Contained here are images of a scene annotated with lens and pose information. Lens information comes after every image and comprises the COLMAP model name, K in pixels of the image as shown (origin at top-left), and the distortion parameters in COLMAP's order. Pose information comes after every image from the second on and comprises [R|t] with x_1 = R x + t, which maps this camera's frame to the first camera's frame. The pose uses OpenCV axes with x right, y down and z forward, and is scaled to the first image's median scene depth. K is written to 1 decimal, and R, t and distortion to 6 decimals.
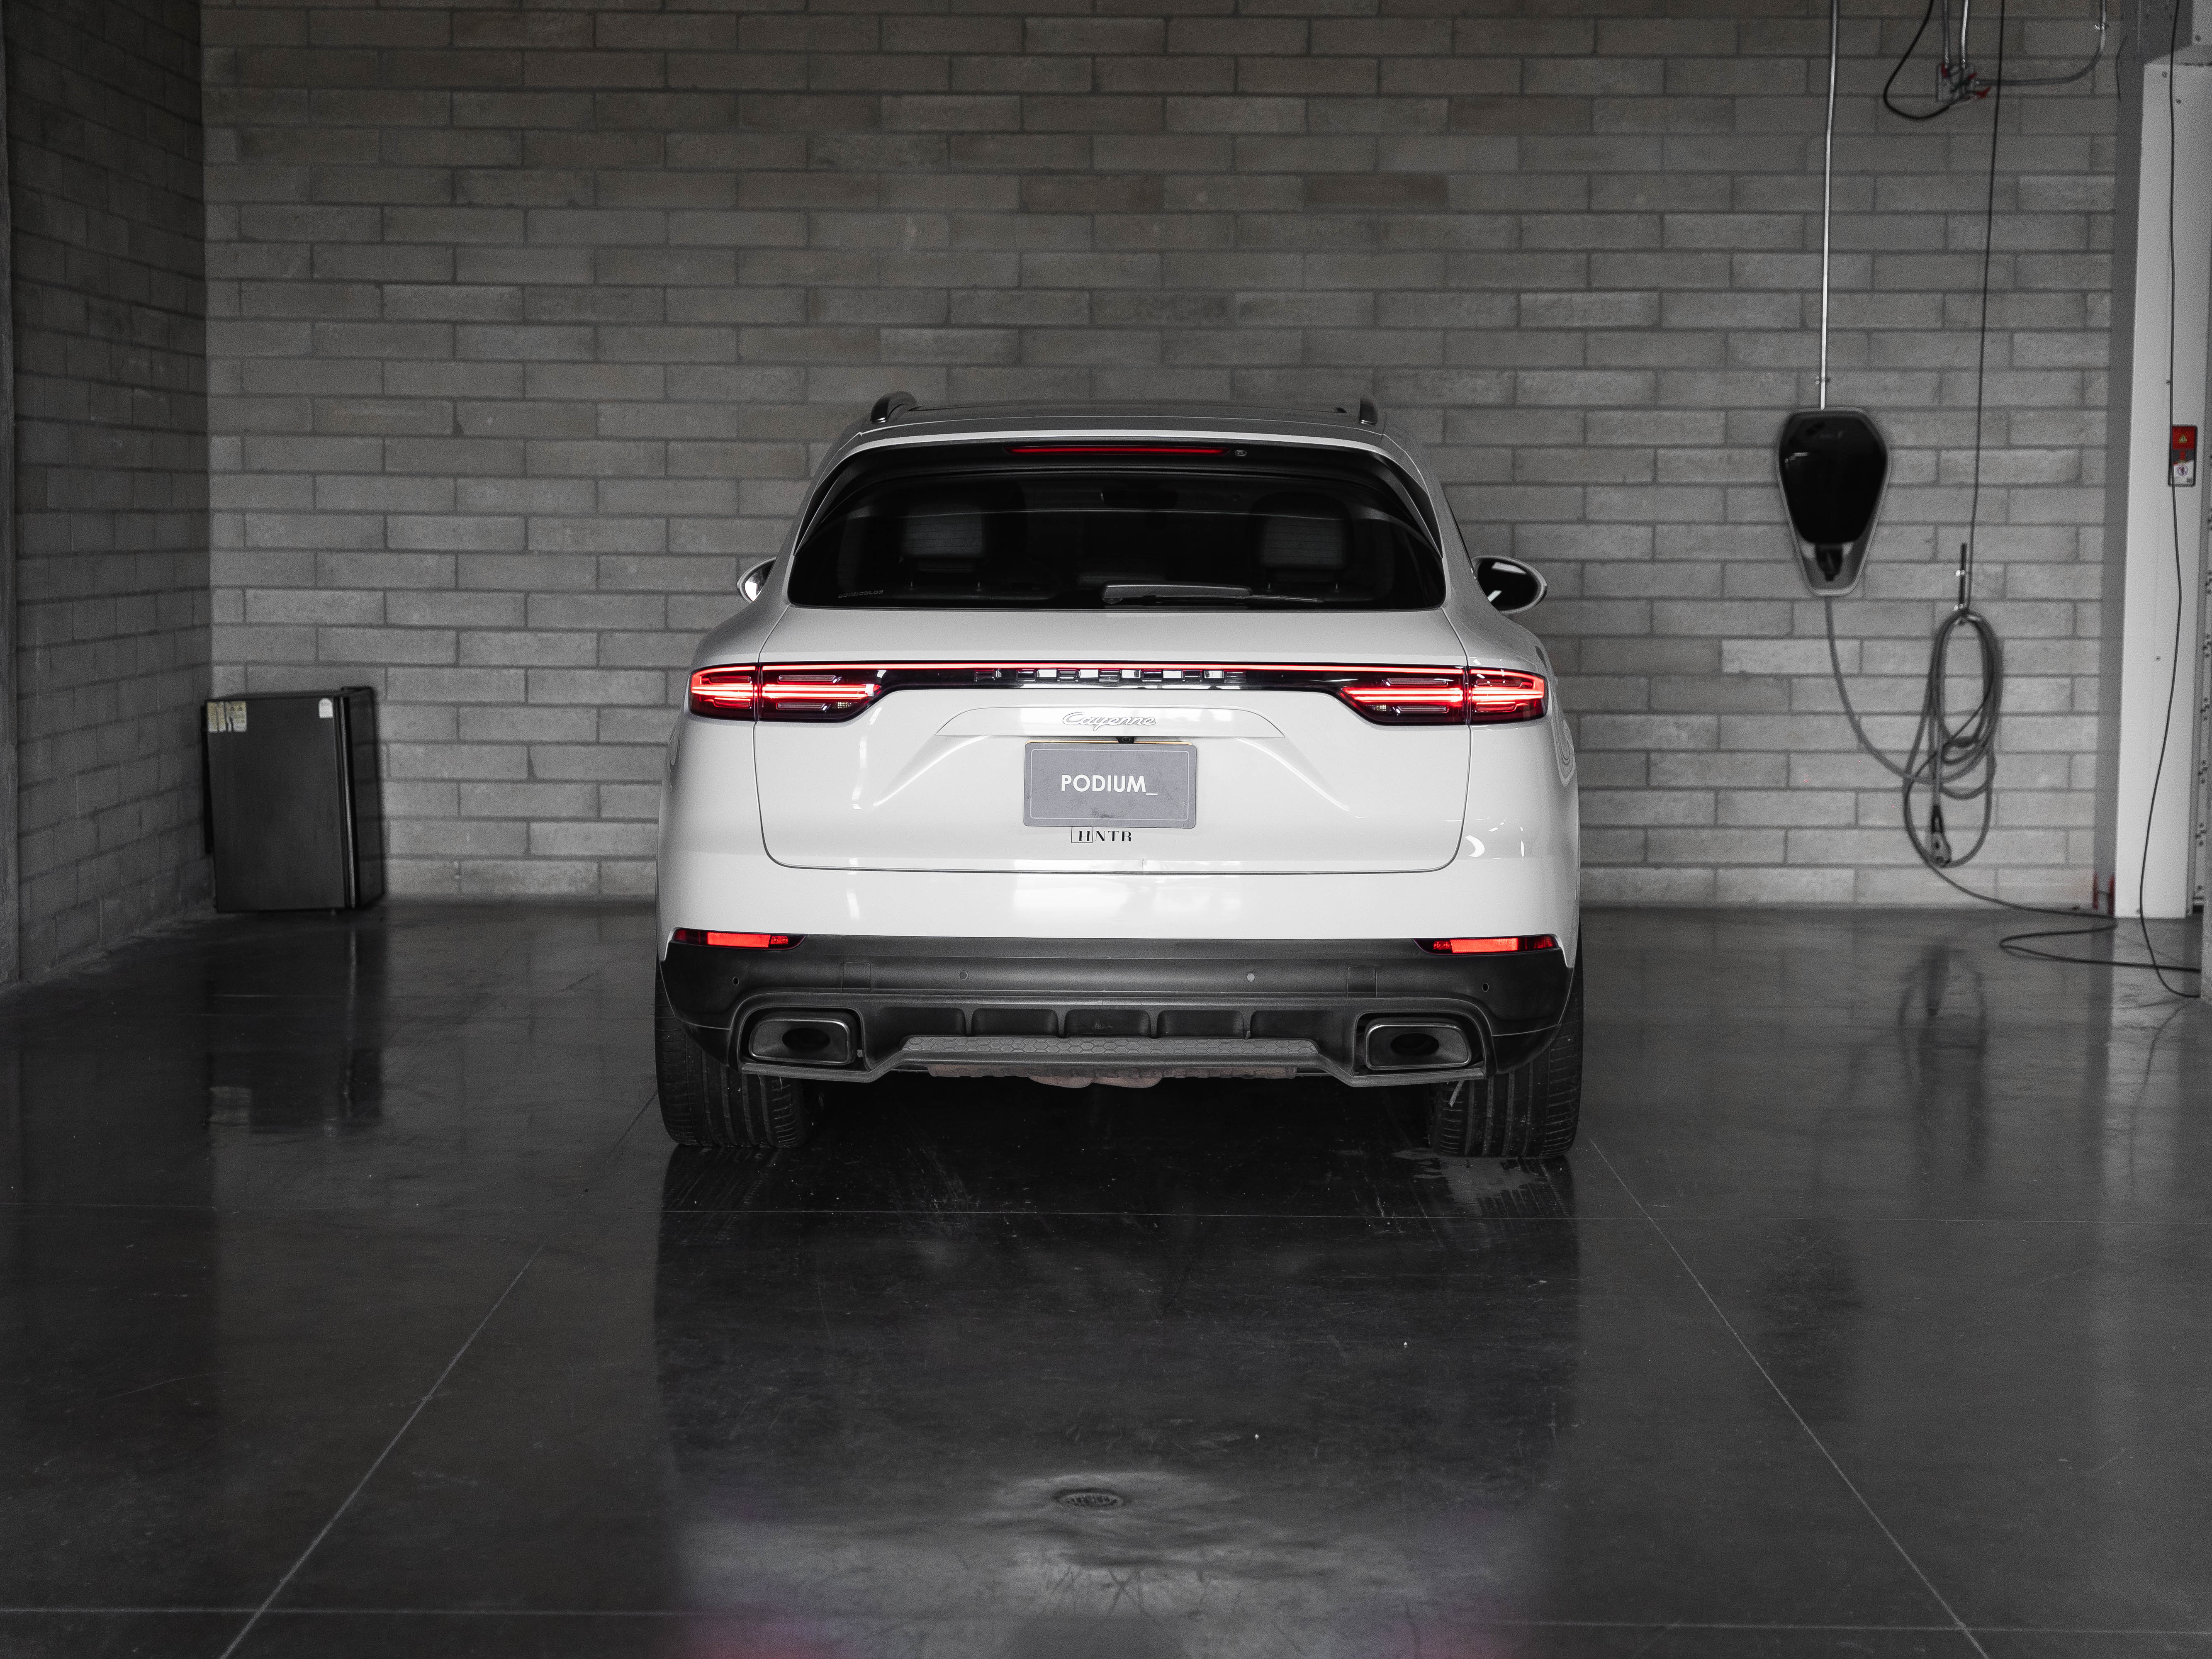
lens RADIAL K [[3527.8, 0, 1051.4], [0, 3527.8, 863.1], [0, 0, 1]] dist [0.012432, 0.000000]
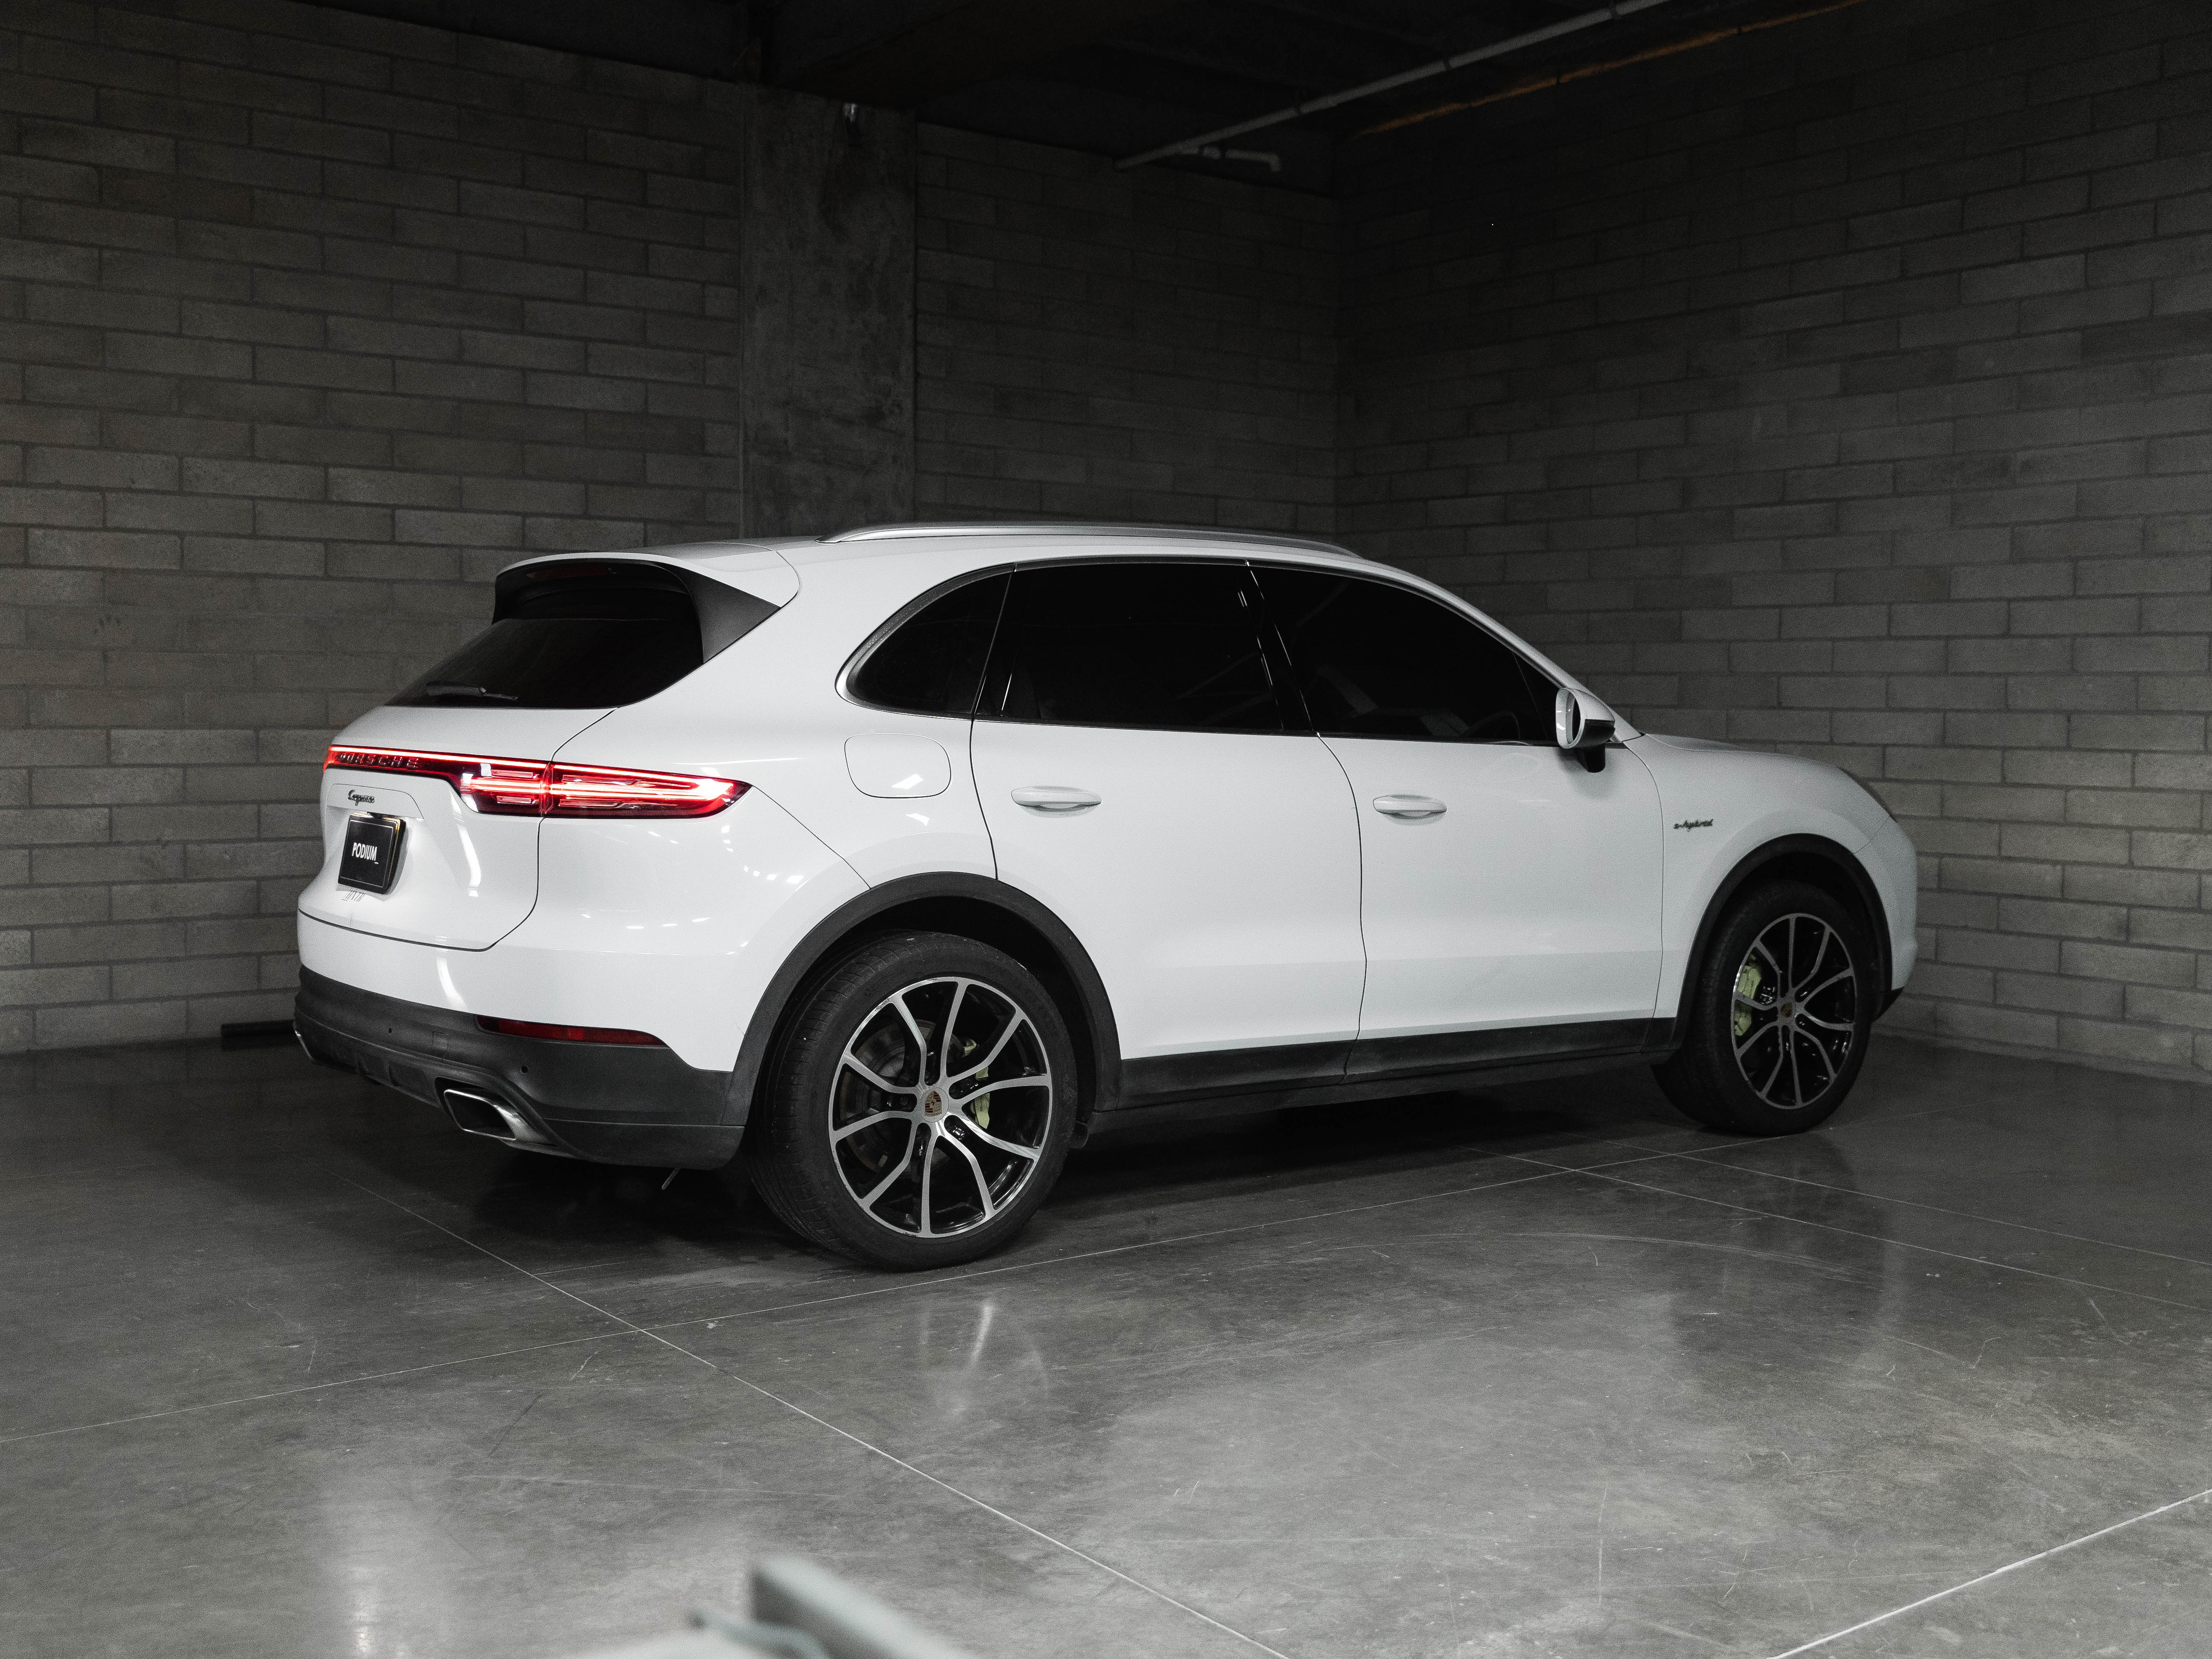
lens RADIAL K [[2273.8, 0, 1124.7], [0, 2273.8, 838.9], [0, 0, 1]] dist [-0.000704, 0.000000]
pose [[0.623241, 0.048580, -0.780520, 0.412596], [-0.084464, 0.996412, -0.005426, -0.023978], [0.777456, 0.069308, 0.625107, 0.392963]]
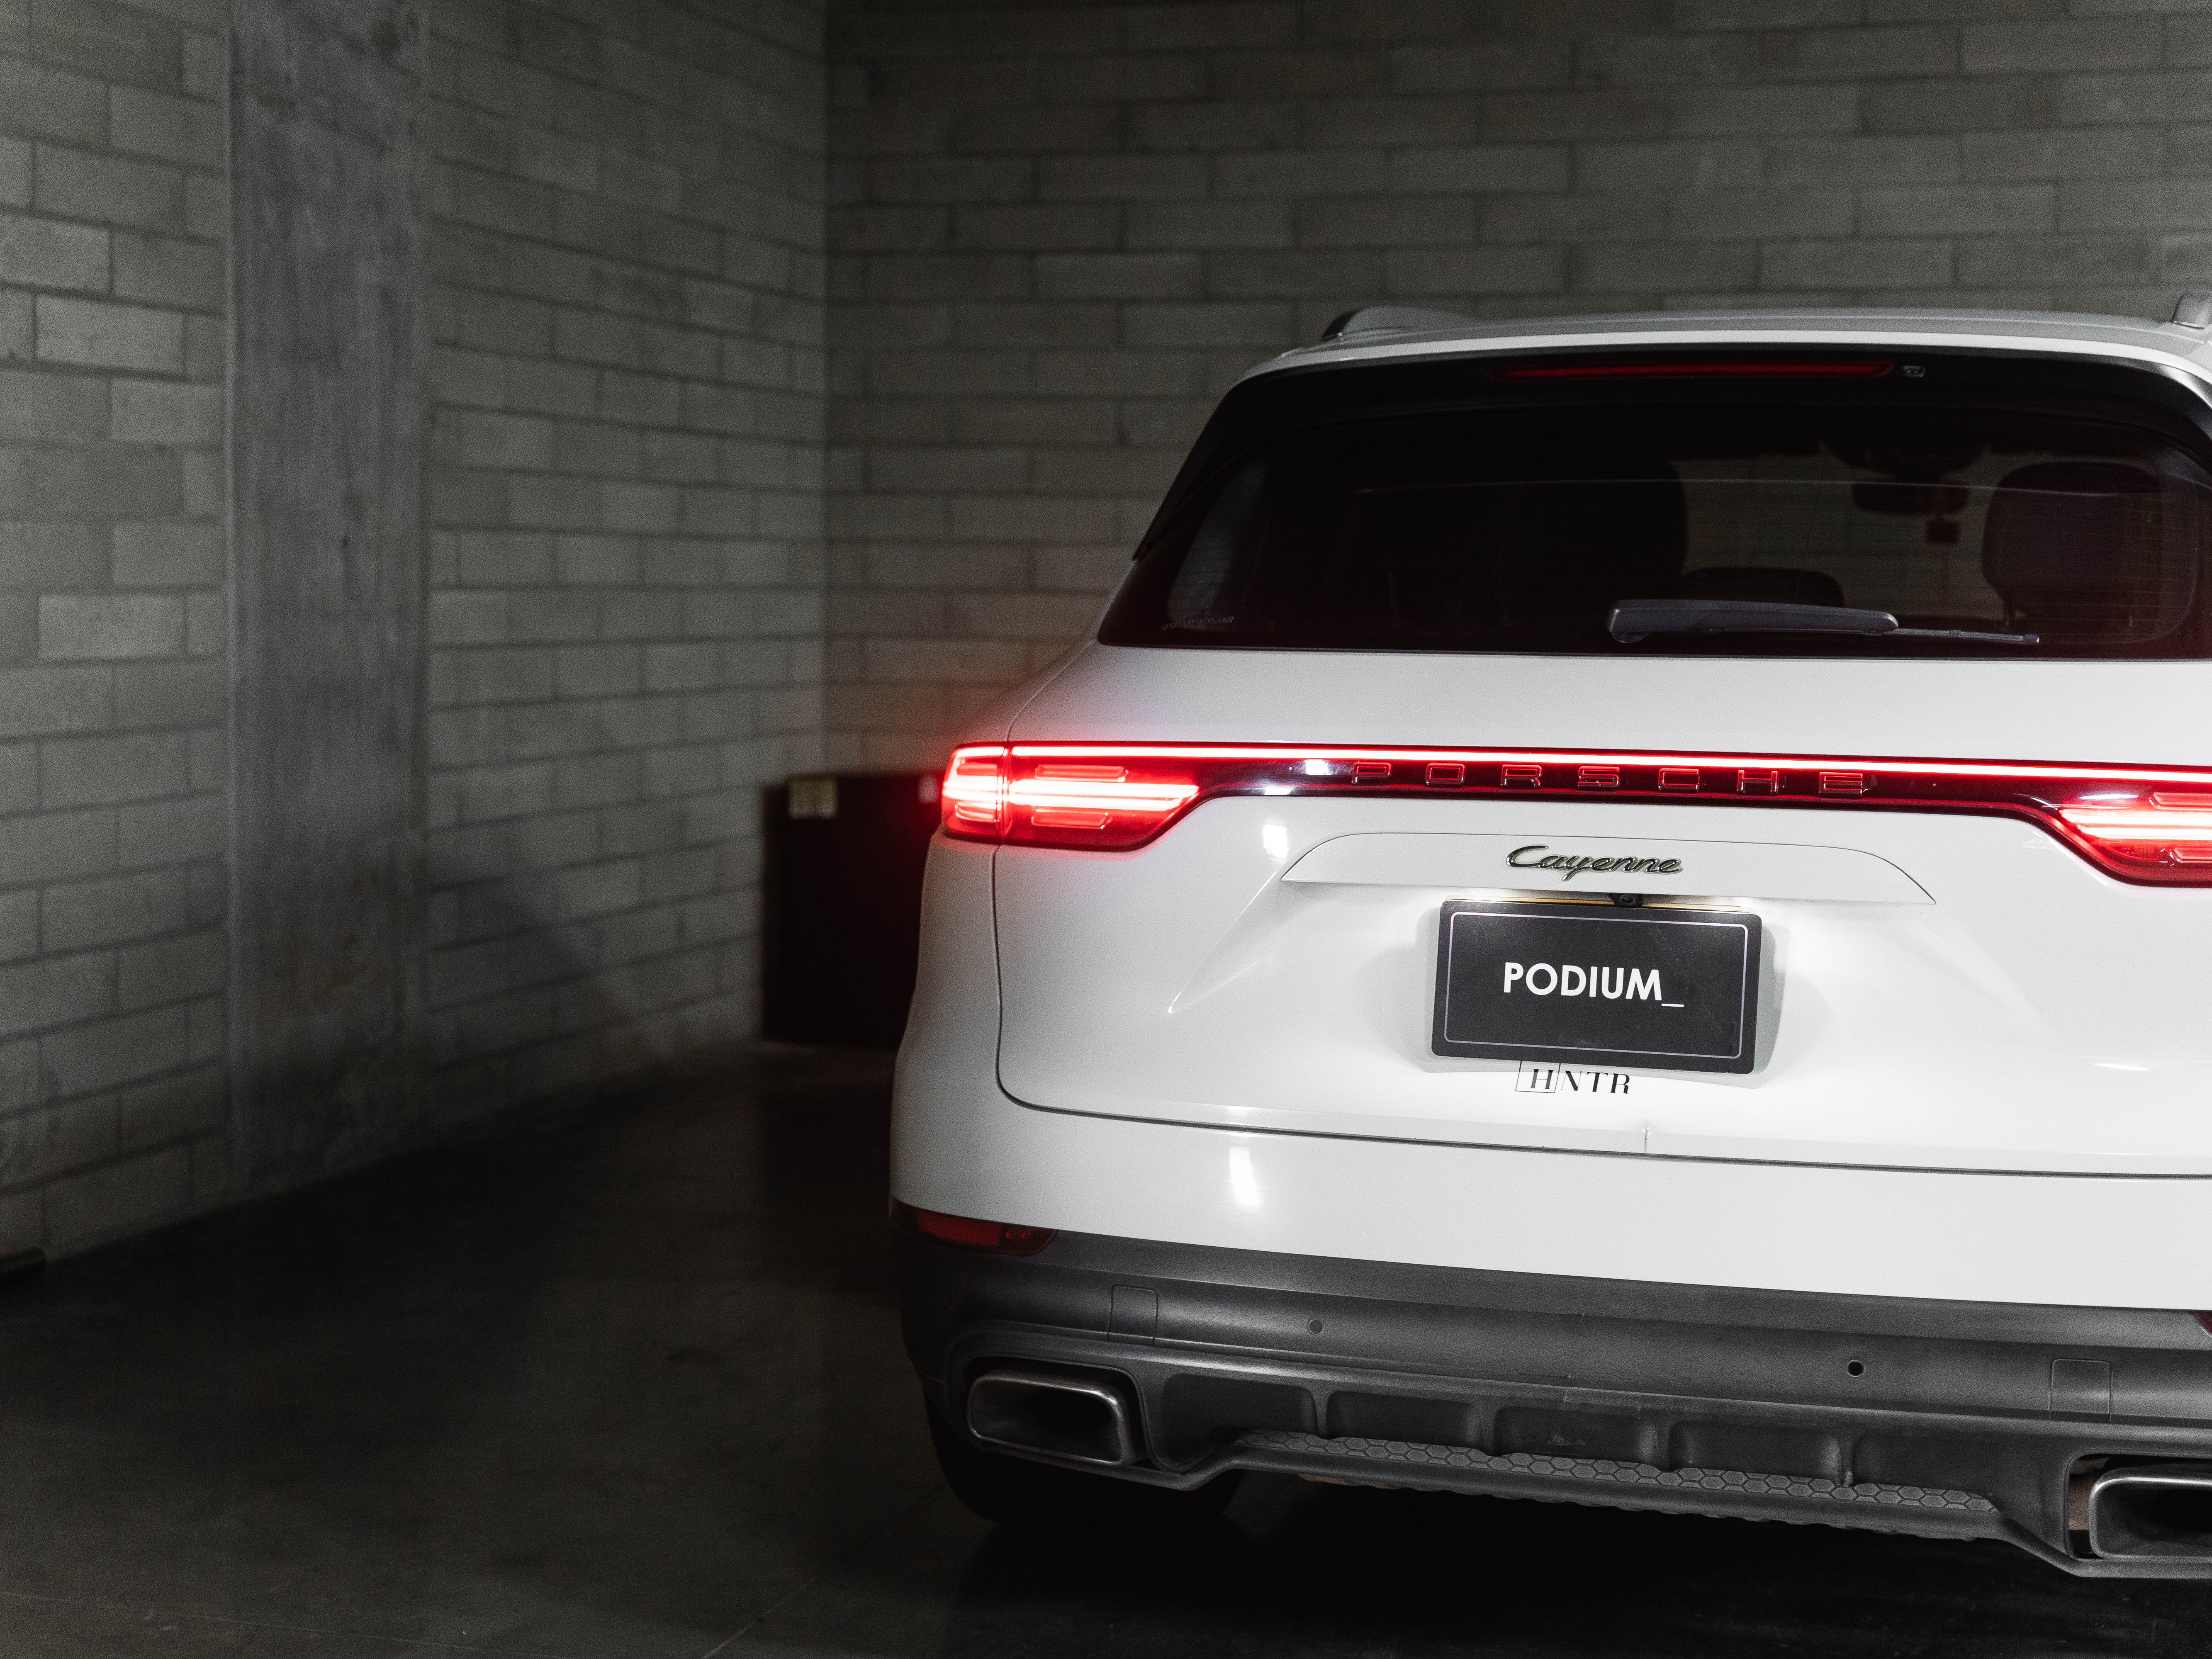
lens RADIAL K [[3515.2, 0, 1106.2], [0, 3515.2, 837.3], [0, 0, 1]] dist [0.014488, 0.000000]
pose [[0.959057, 0.023468, -0.282241, 0.051456], [-0.031133, 0.999257, -0.022703, -0.016236], [0.281498, 0.030560, 0.959075, 0.255709]]
